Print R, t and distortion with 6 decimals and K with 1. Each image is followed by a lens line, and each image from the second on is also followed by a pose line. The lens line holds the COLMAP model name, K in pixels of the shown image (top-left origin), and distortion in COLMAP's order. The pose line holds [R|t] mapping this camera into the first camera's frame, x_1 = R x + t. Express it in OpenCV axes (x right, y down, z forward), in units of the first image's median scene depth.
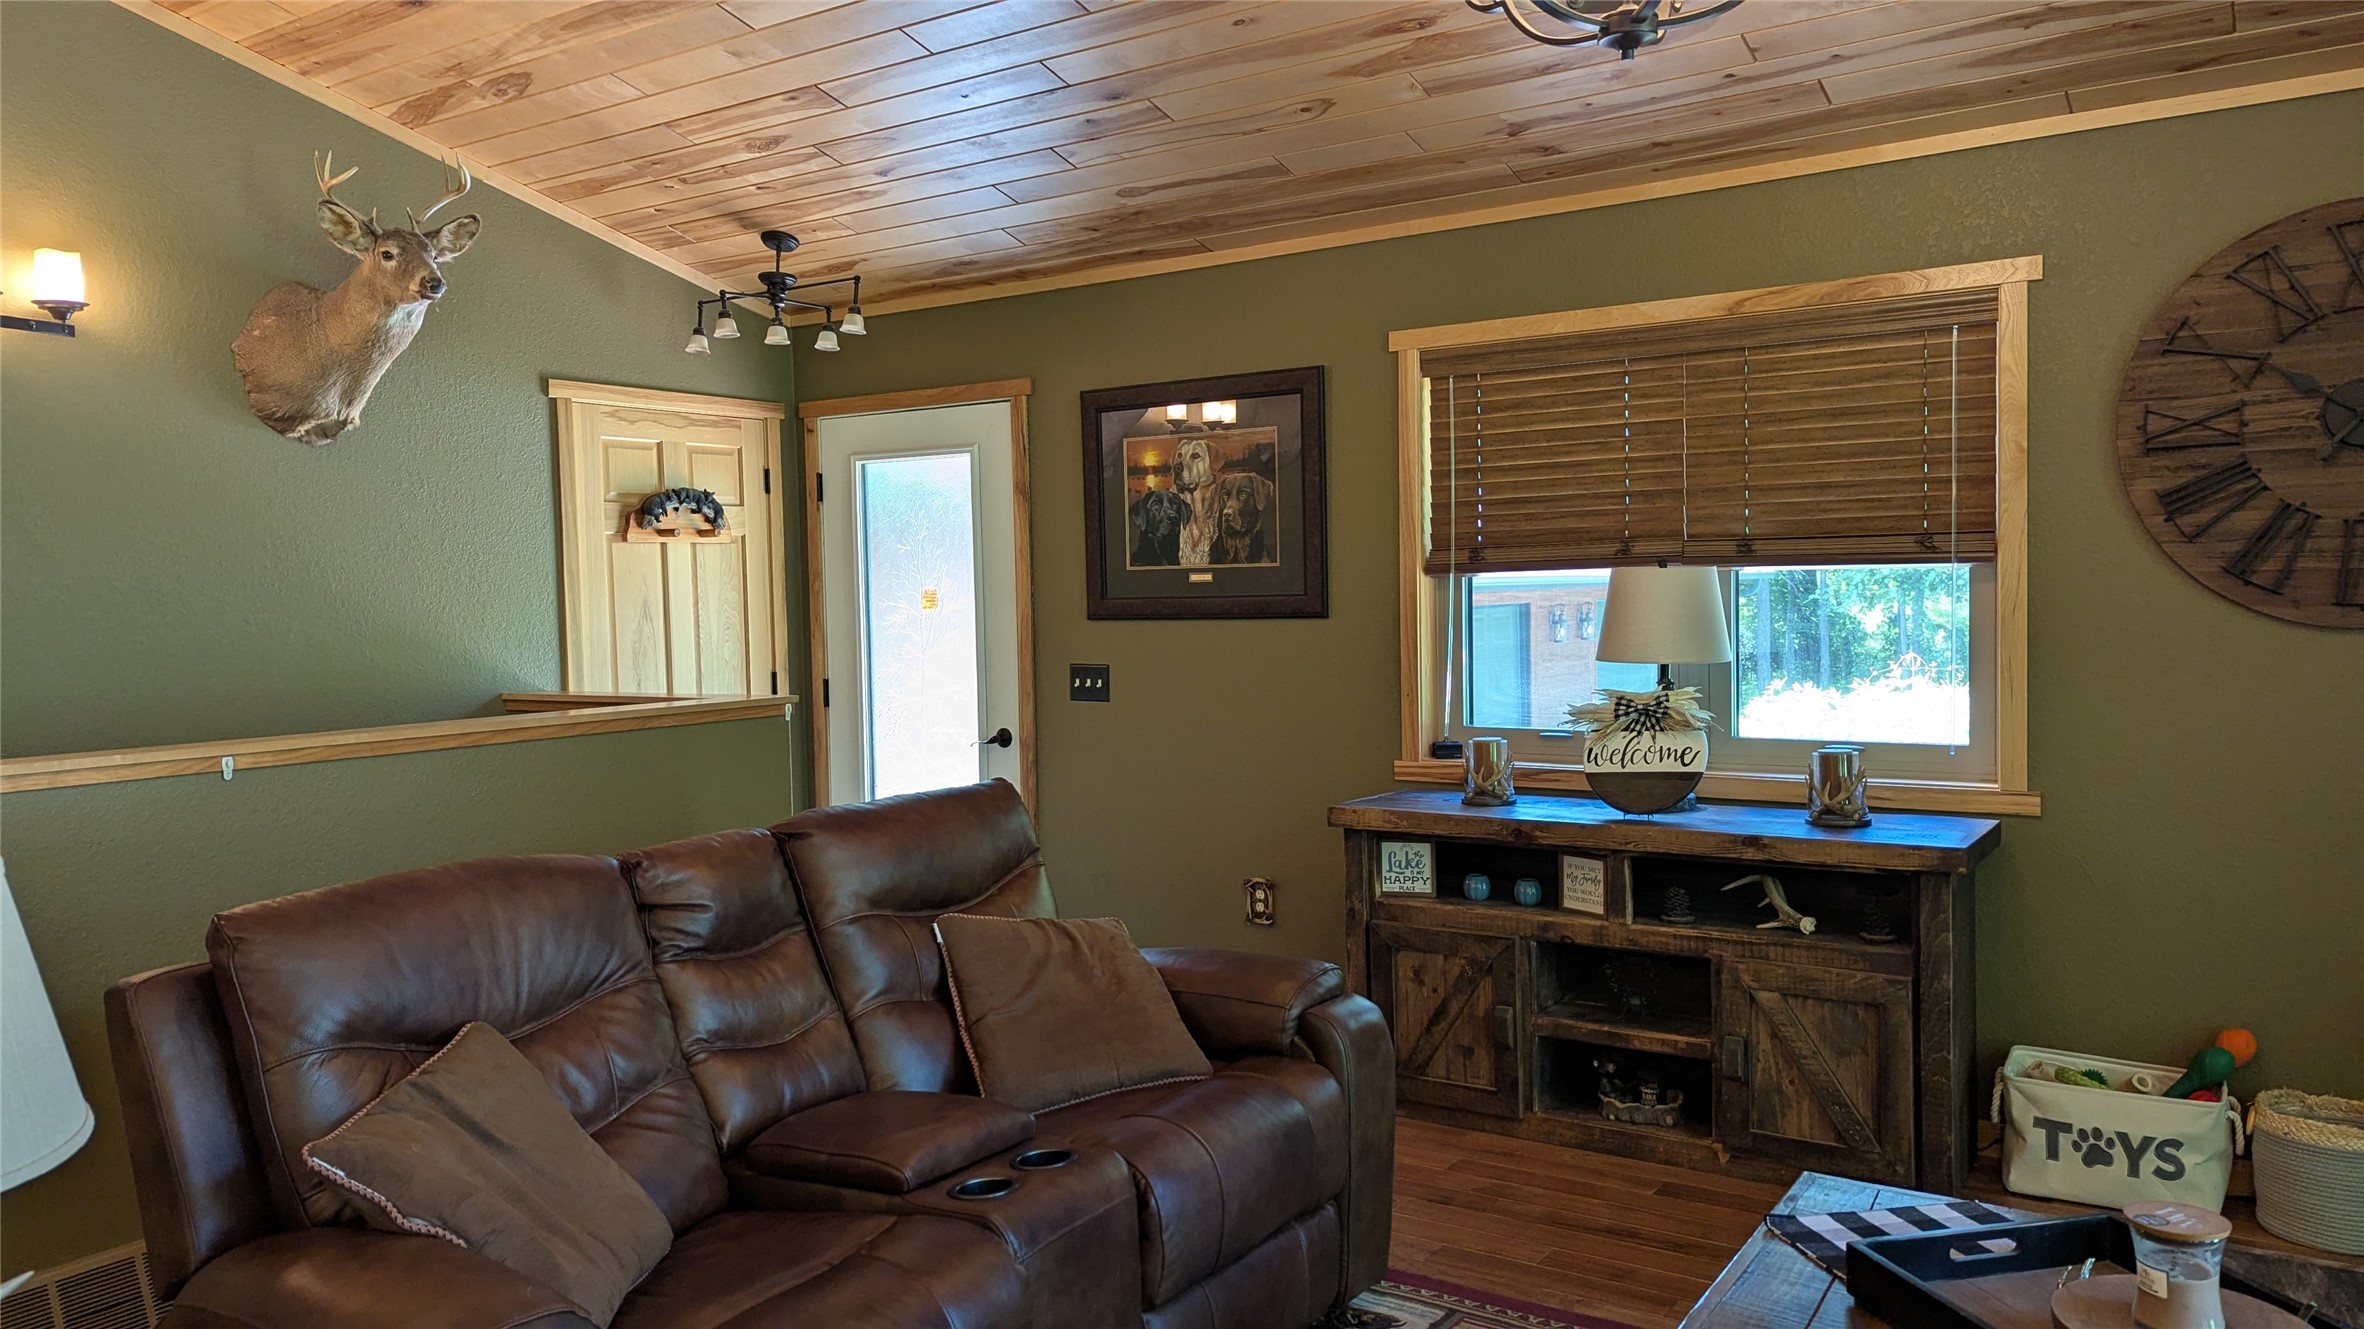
lens RADIAL K [[1682.6, 0, 1183.4], [0, 1682.6, 667.2], [0, 0, 1]] dist [0.056526, -0.057320]
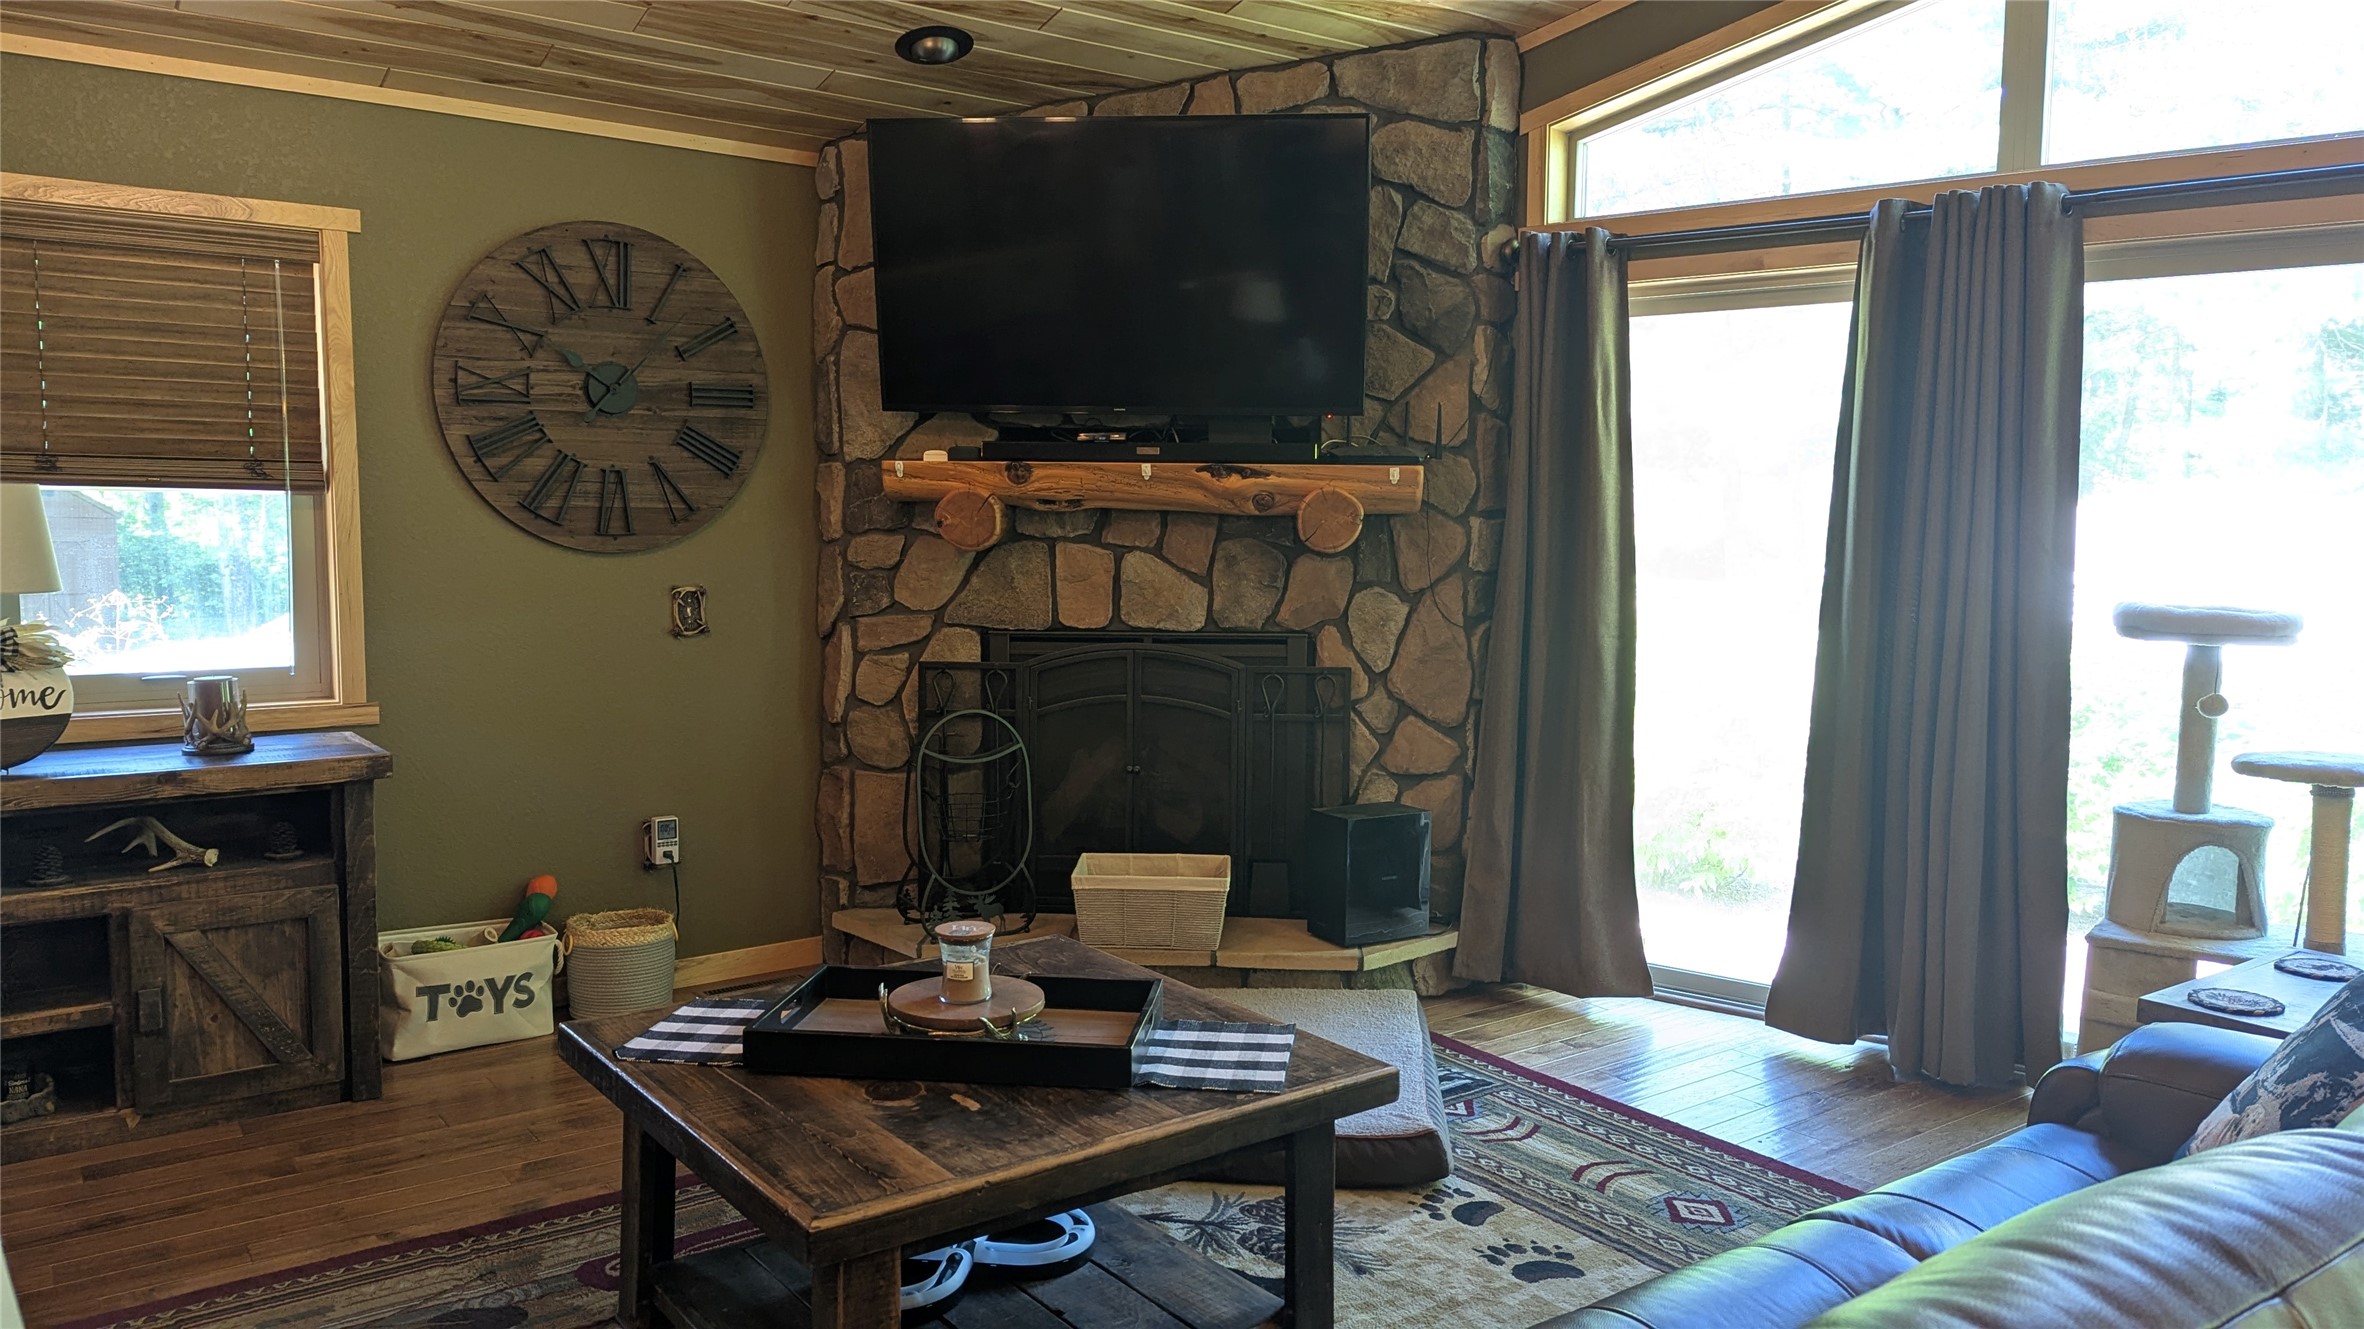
lens RADIAL K [[1682.6, 0, 1193.2], [0, 1682.6, 653.3], [0, 0, 1]] dist [0.056526, -0.057320]
pose [[0.318114, -0.058571, 0.946241, -0.384849], [0.025212, 0.998259, 0.053315, -0.003646], [-0.947717, 0.006896, 0.319037, 0.152463]]
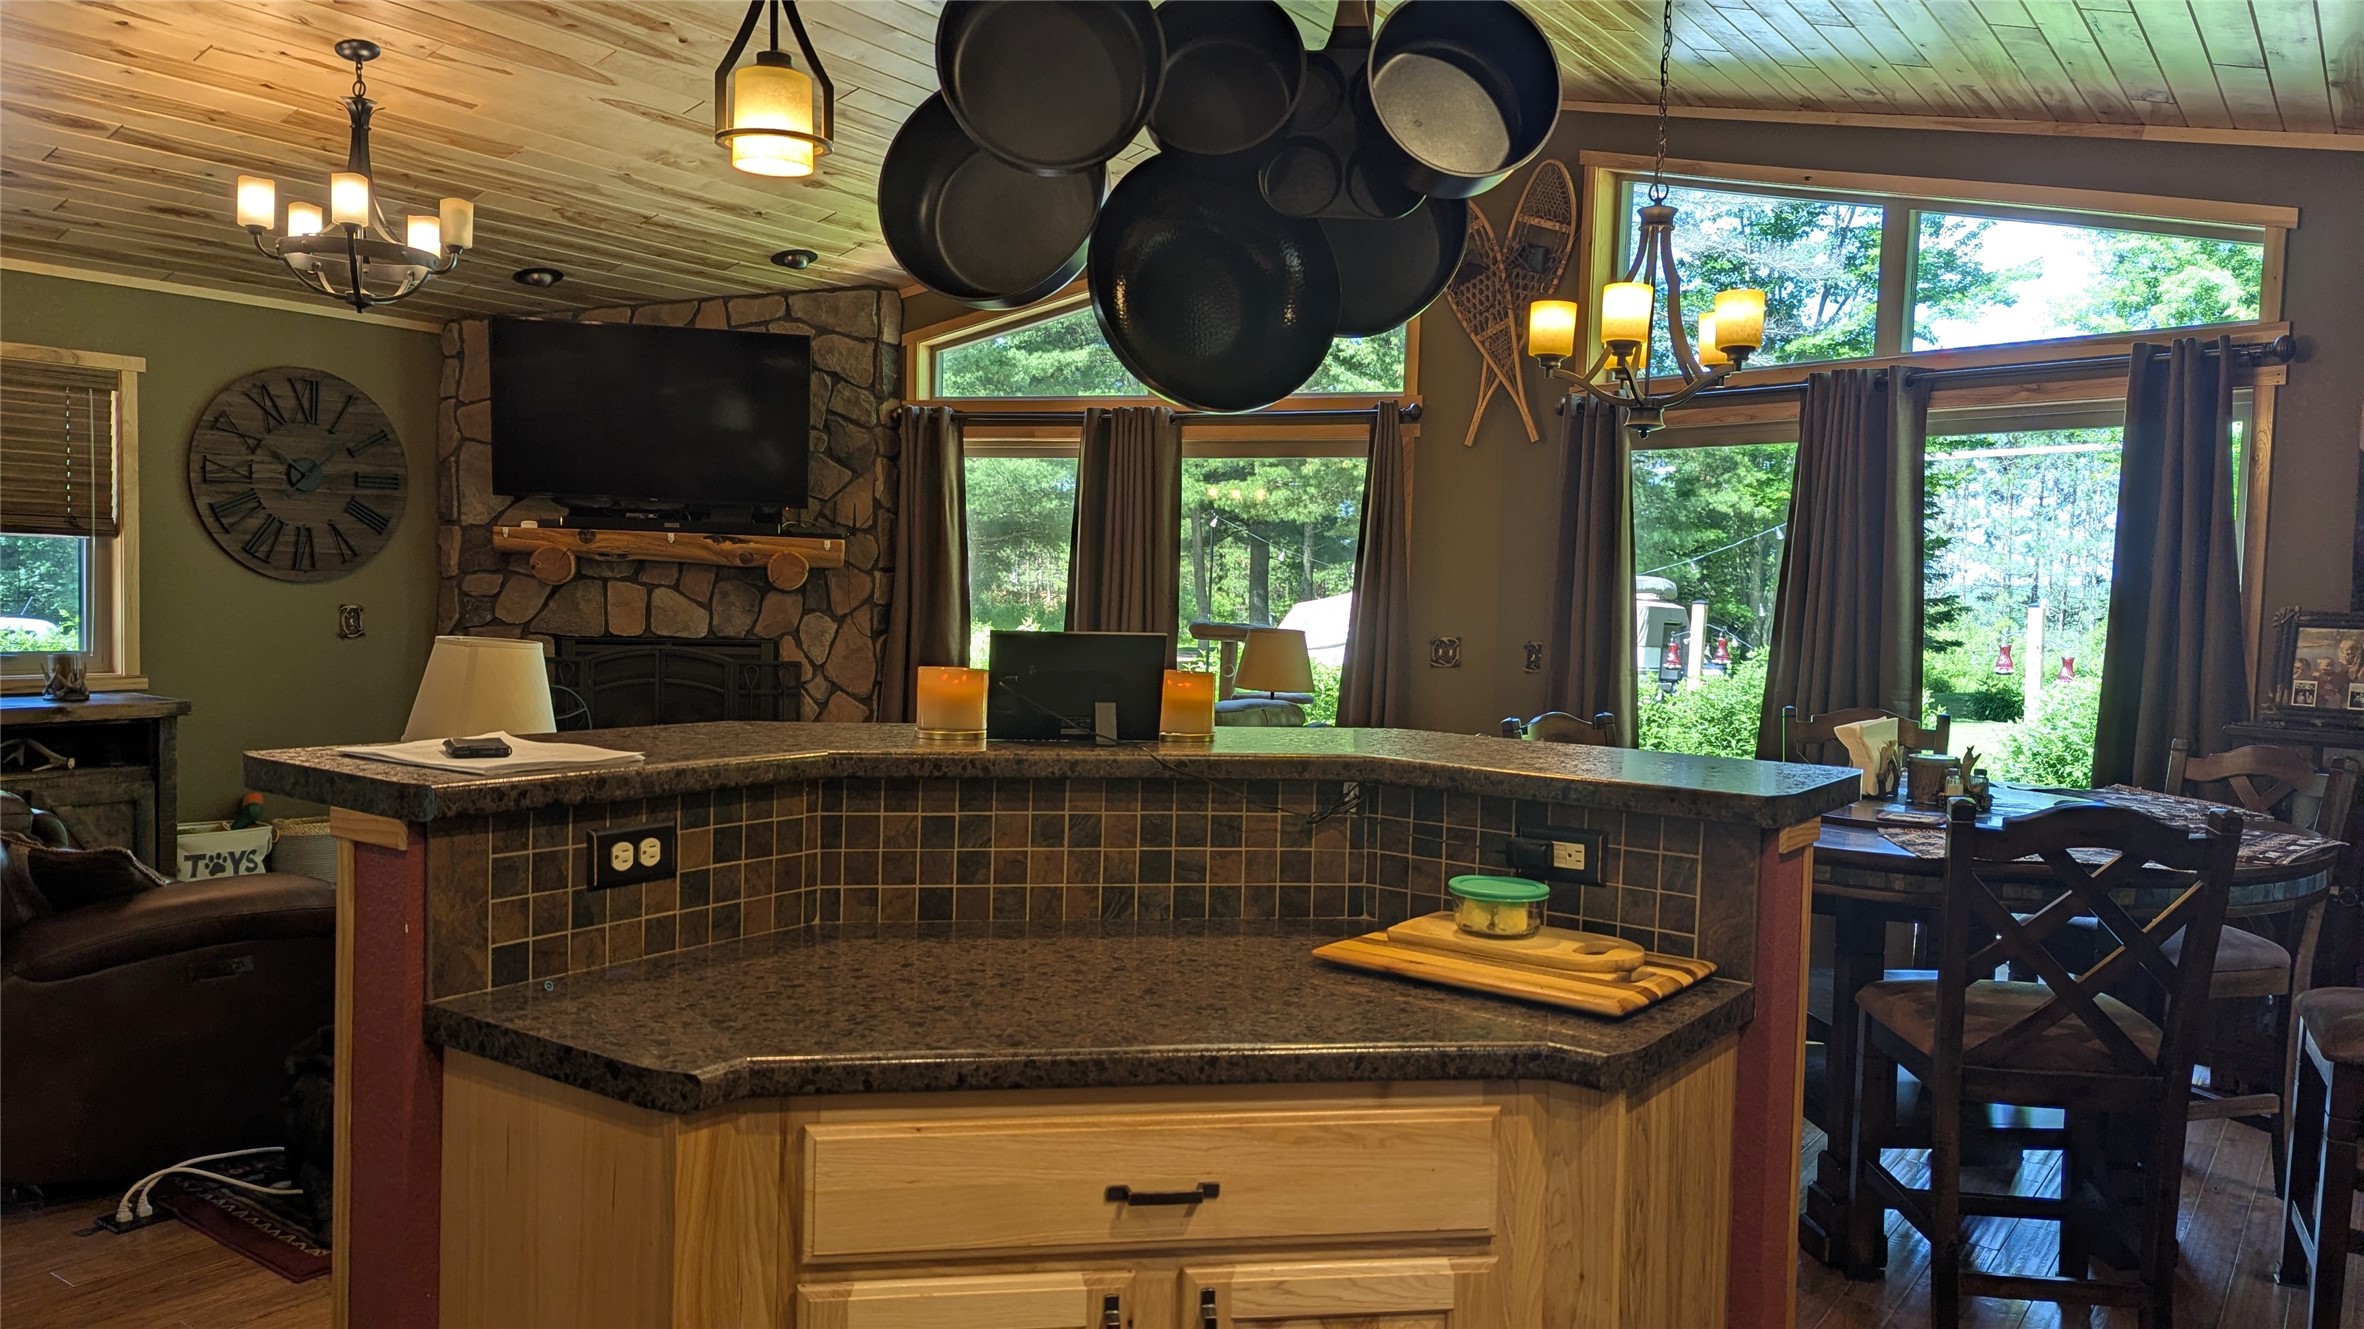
lens RADIAL K [[1682.6, 0, 1199.0], [0, 1682.6, 677.5], [0, 0, 1]] dist [0.056526, -0.057320]
pose [[-0.000216, -0.035866, 0.999357, -1.245572], [0.013675, 0.999263, 0.035865, 0.030821], [-0.999906, 0.013674, 0.000274, -0.050593]]
